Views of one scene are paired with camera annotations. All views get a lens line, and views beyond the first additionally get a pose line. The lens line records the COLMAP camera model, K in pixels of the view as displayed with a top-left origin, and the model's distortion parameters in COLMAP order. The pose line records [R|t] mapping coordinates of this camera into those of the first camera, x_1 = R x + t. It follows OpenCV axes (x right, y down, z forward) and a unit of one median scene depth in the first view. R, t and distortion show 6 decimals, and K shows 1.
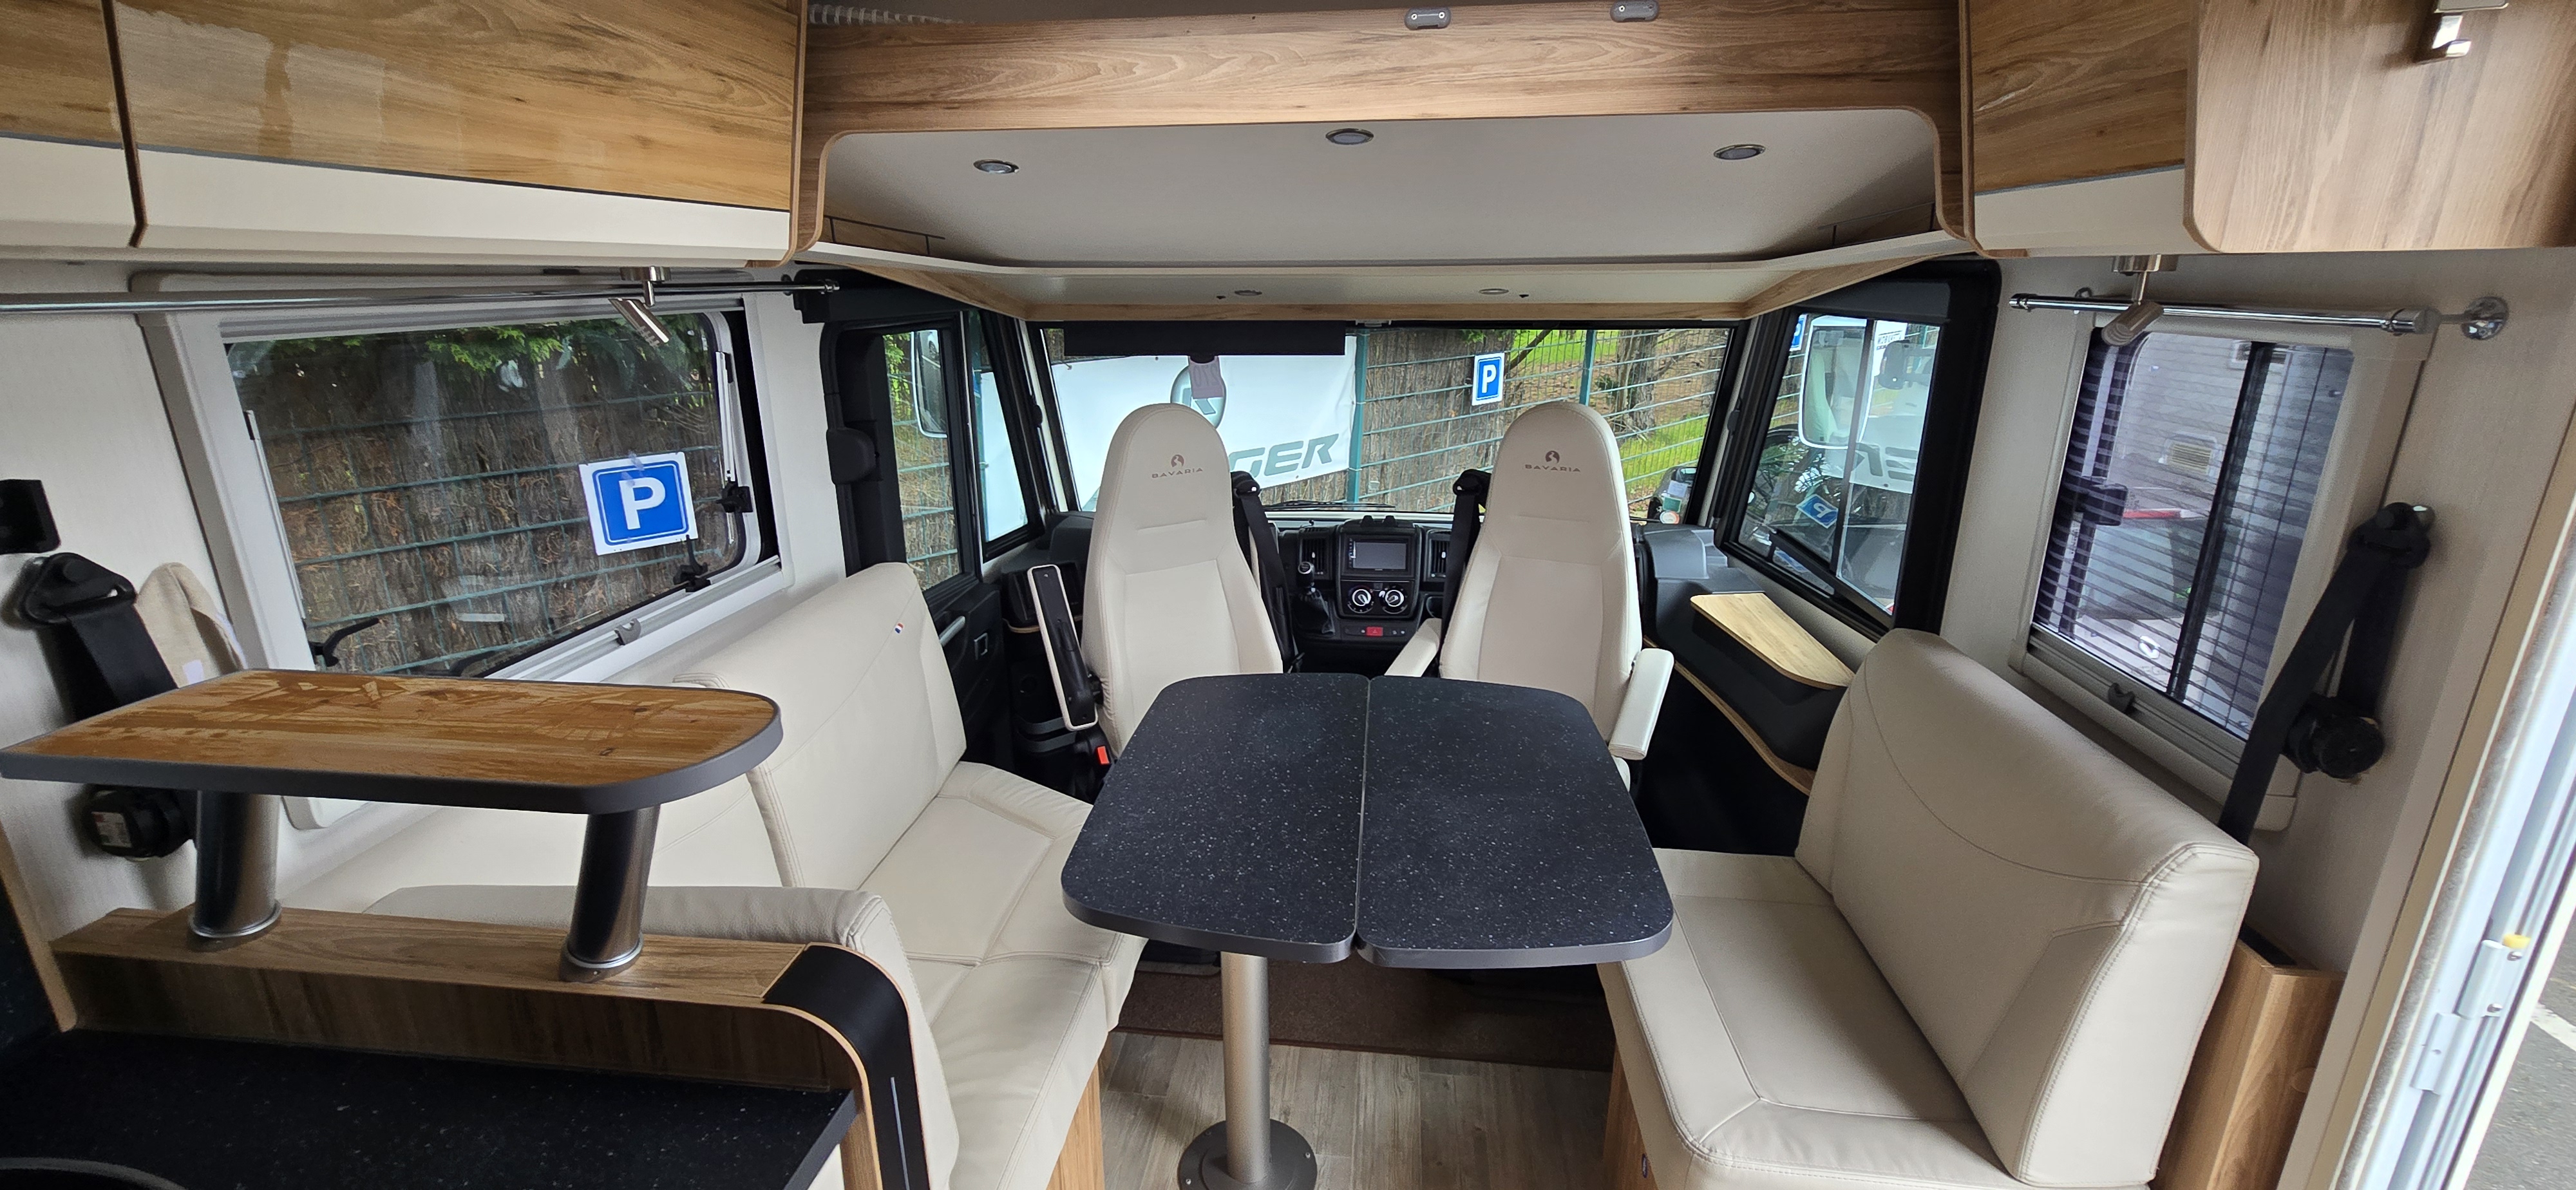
lens RADIAL K [[1053.1, 0, 1257.7], [0, 1053.1, 577.6], [0, 0, 1]] dist [0.001063, -0.003708]
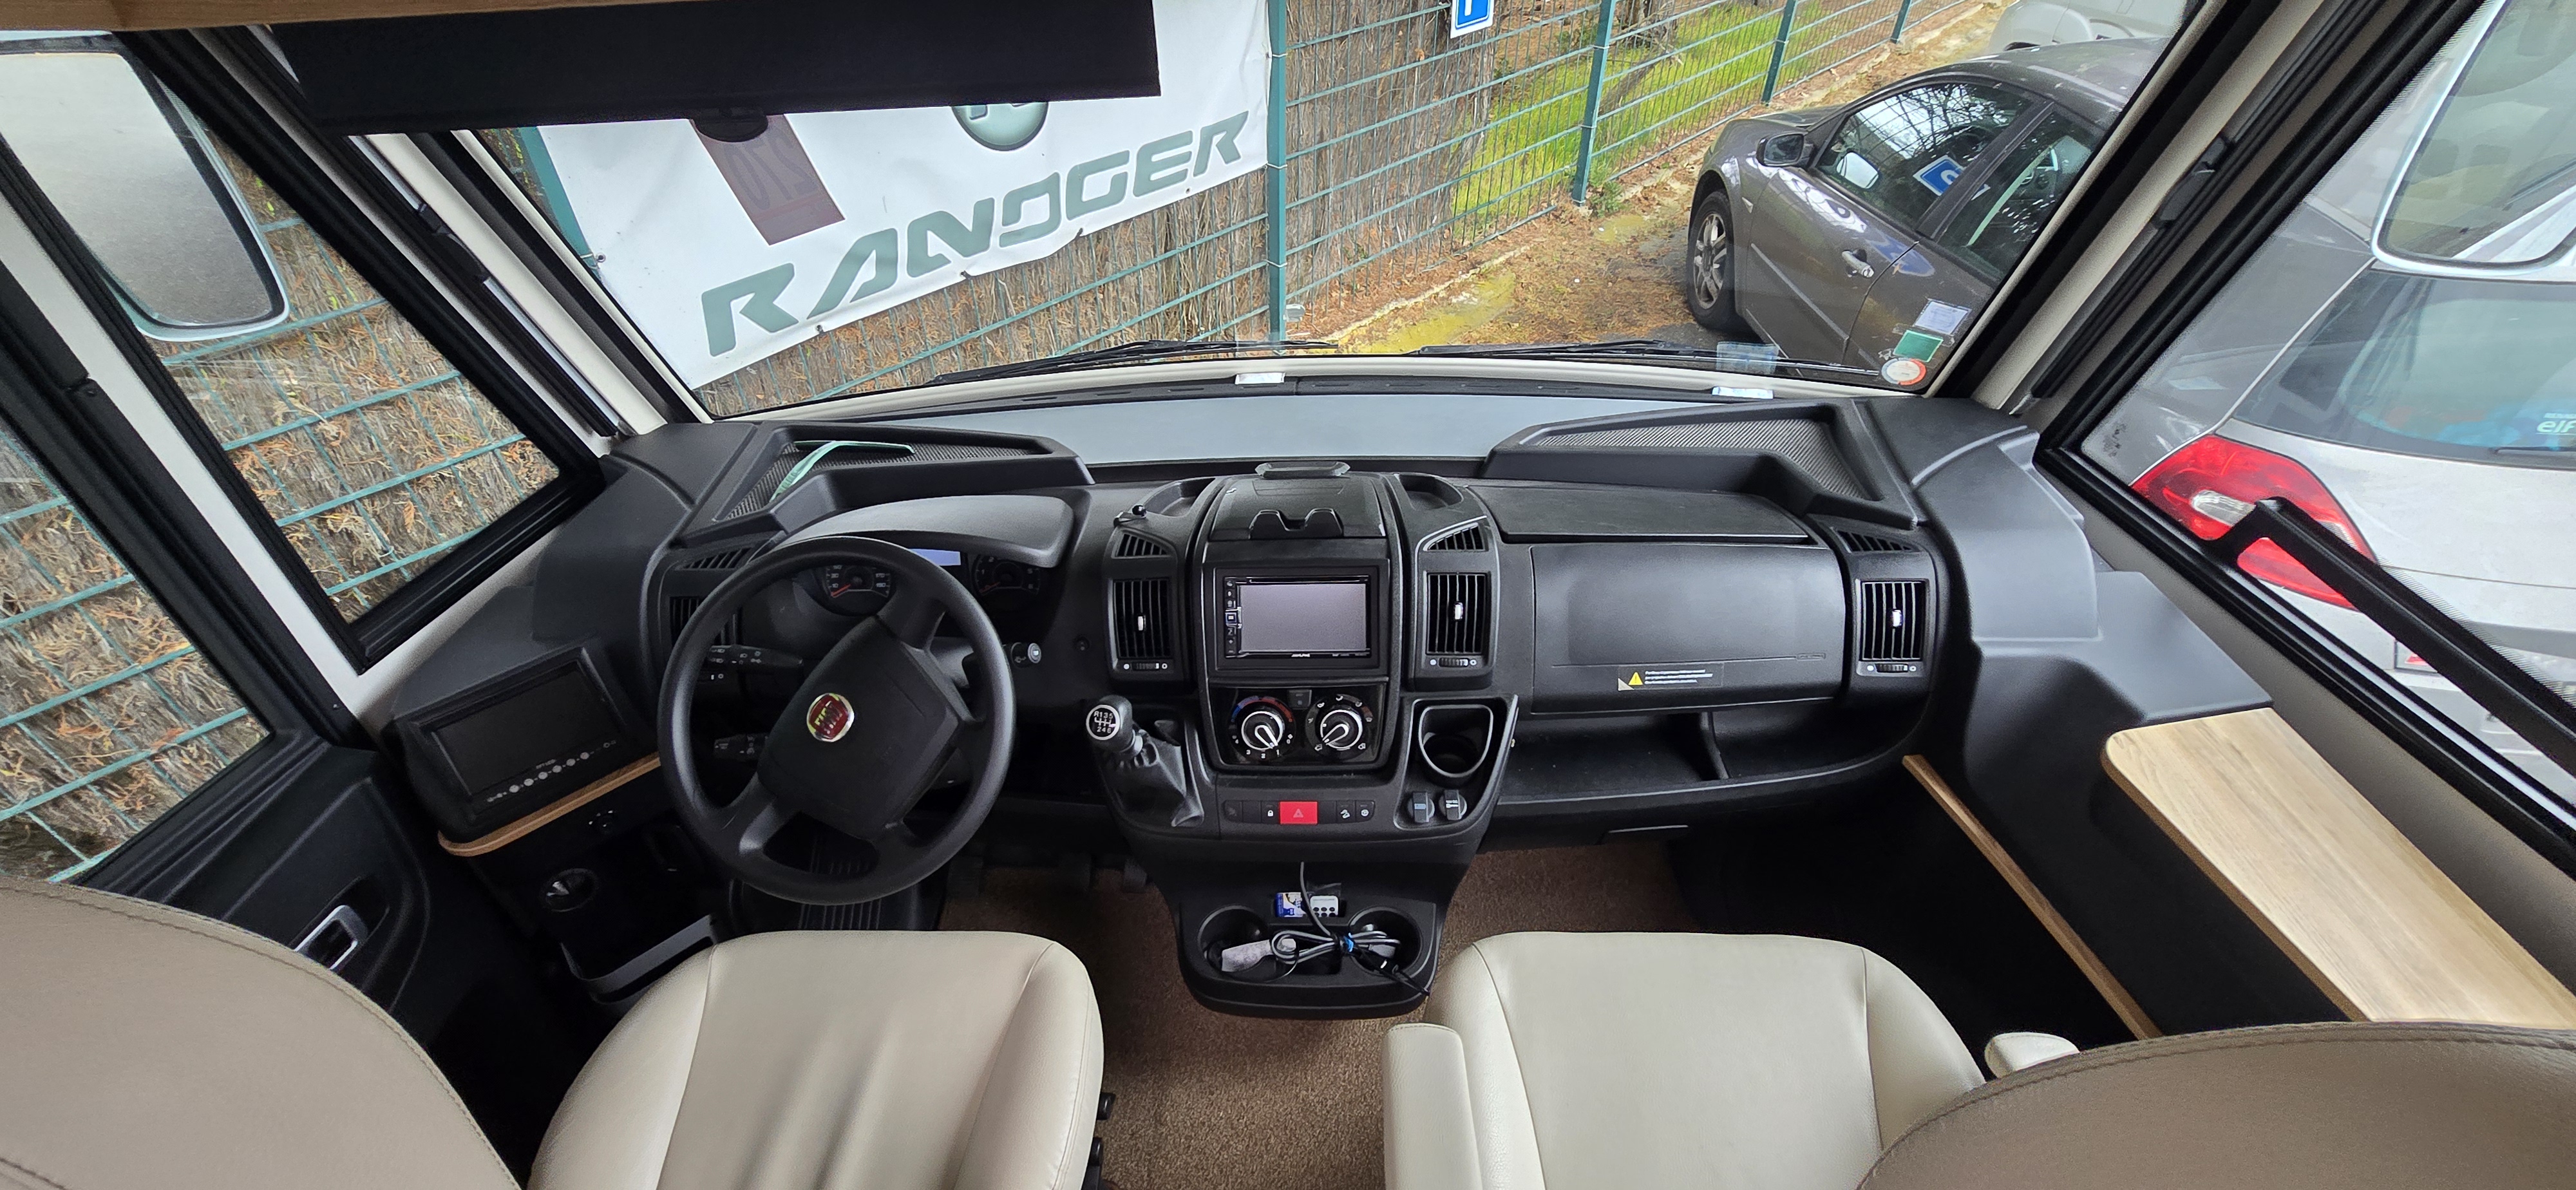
lens RADIAL K [[1053.1, 0, 1257.7], [0, 1053.1, 577.6], [0, 0, 1]] dist [0.001063, -0.003708]
pose [[0.996726, -0.076048, 0.027474, 0.045443], [0.062434, 0.939734, 0.336157, -0.089170], [-0.051382, -0.333341, 0.941405, 0.317966]]
